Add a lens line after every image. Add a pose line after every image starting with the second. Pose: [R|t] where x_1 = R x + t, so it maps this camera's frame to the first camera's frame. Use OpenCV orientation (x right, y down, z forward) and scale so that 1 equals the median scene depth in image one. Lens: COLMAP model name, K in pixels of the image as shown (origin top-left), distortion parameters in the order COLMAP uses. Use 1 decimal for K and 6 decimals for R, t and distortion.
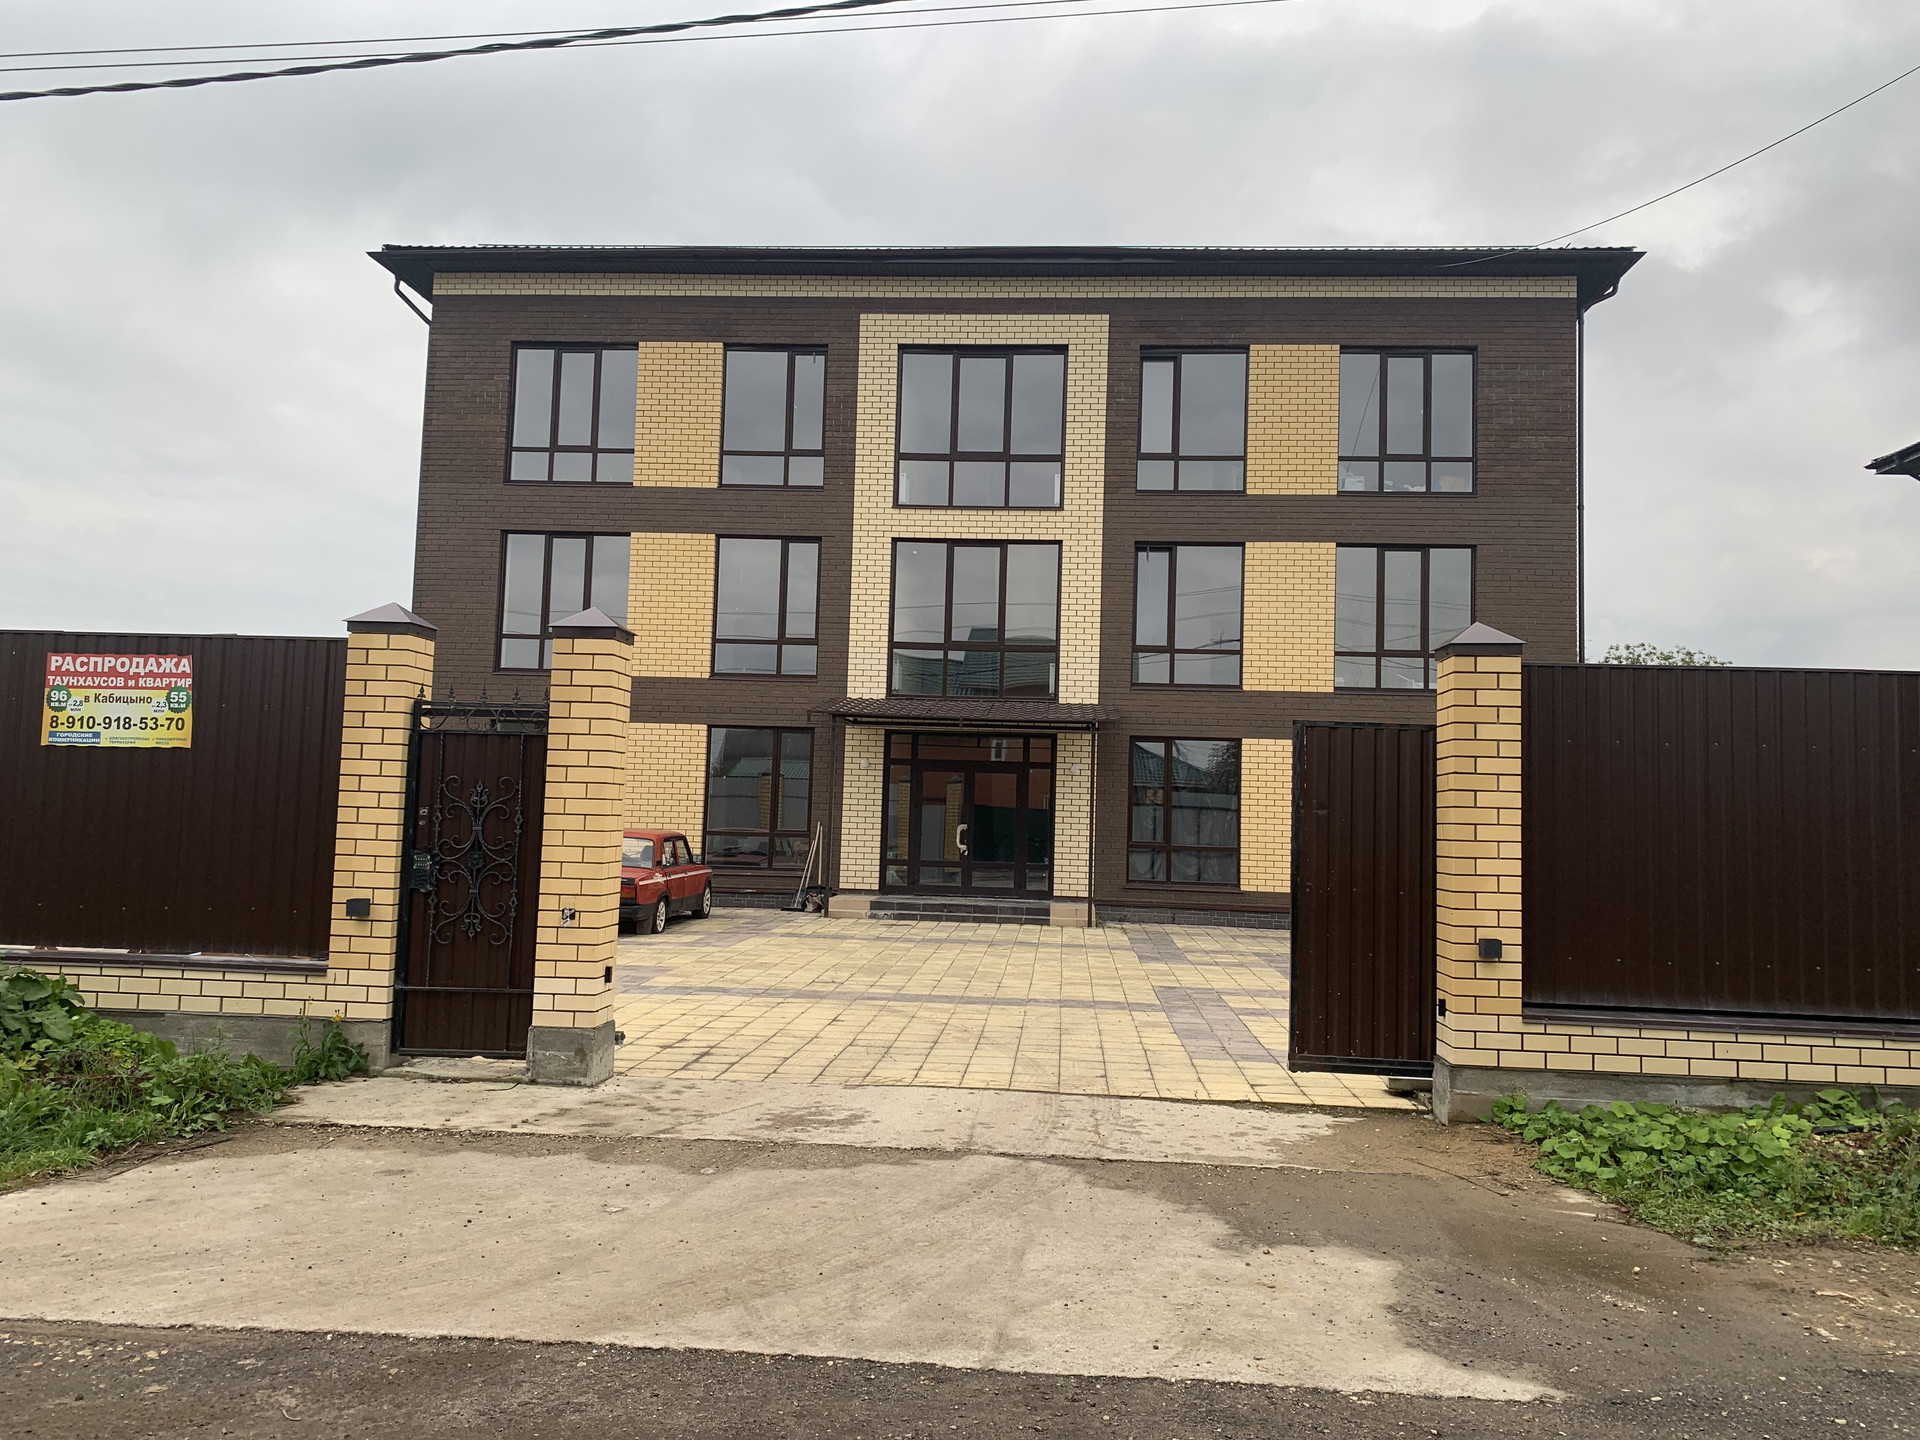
lens RADIAL K [[1446.3, 0, 959.3], [0, 1446.3, 705.8], [0, 0, 1]] dist [0.017605, -0.011870]
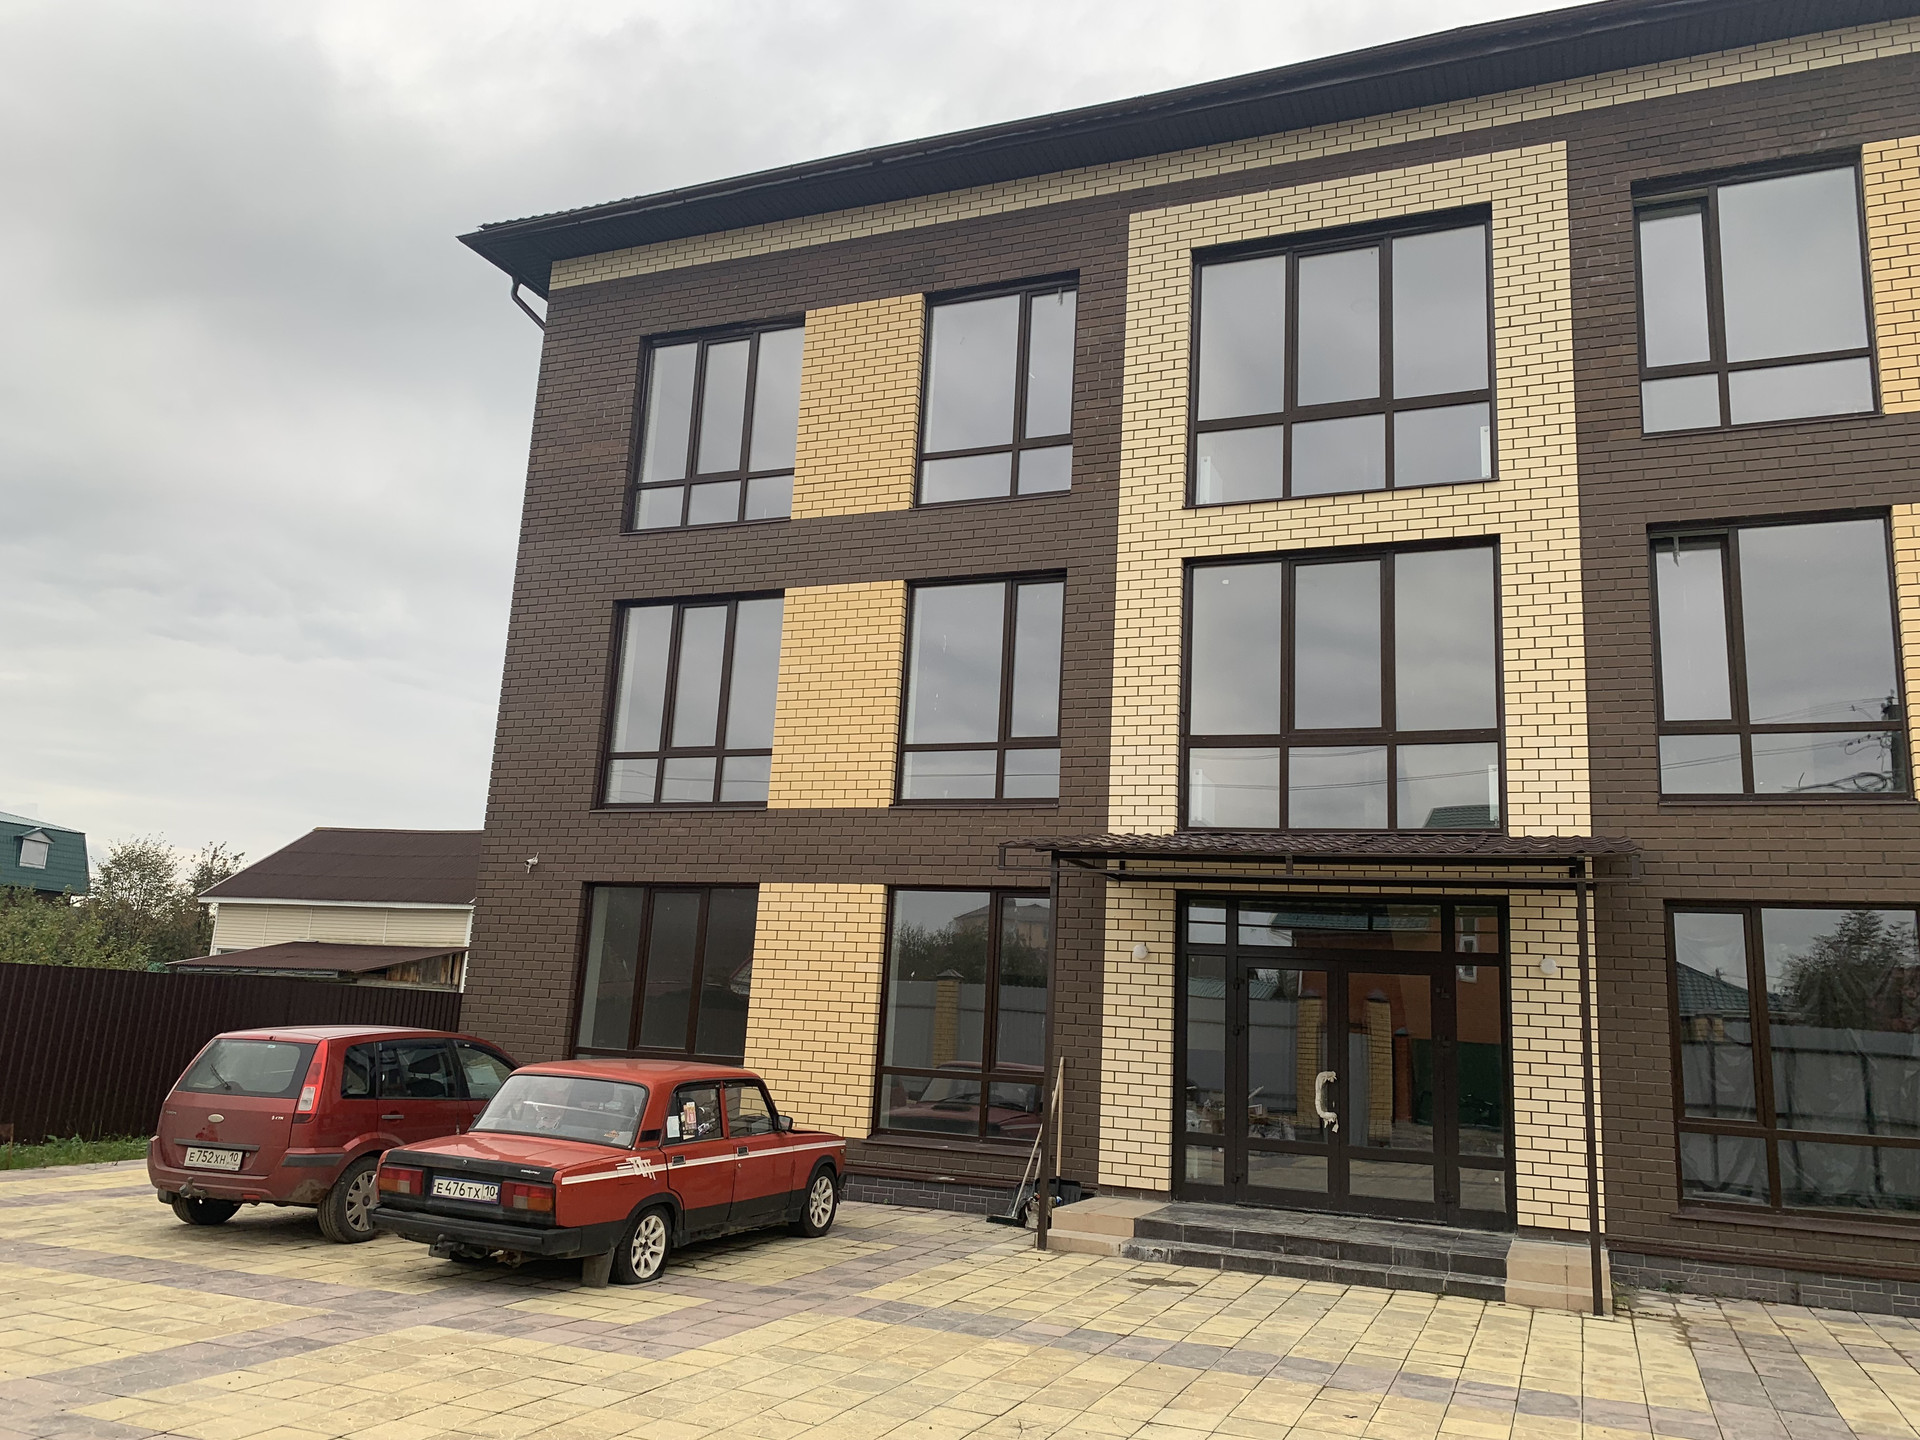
lens RADIAL K [[1446.3, 0, 959.3], [0, 1446.3, 705.8], [0, 0, 1]] dist [0.017605, -0.011870]
pose [[0.948080, -0.048355, -0.314333, 0.047312], [-0.000684, 0.988061, -0.154061, 0.031531], [0.318030, 0.146277, 0.936728, 0.434854]]
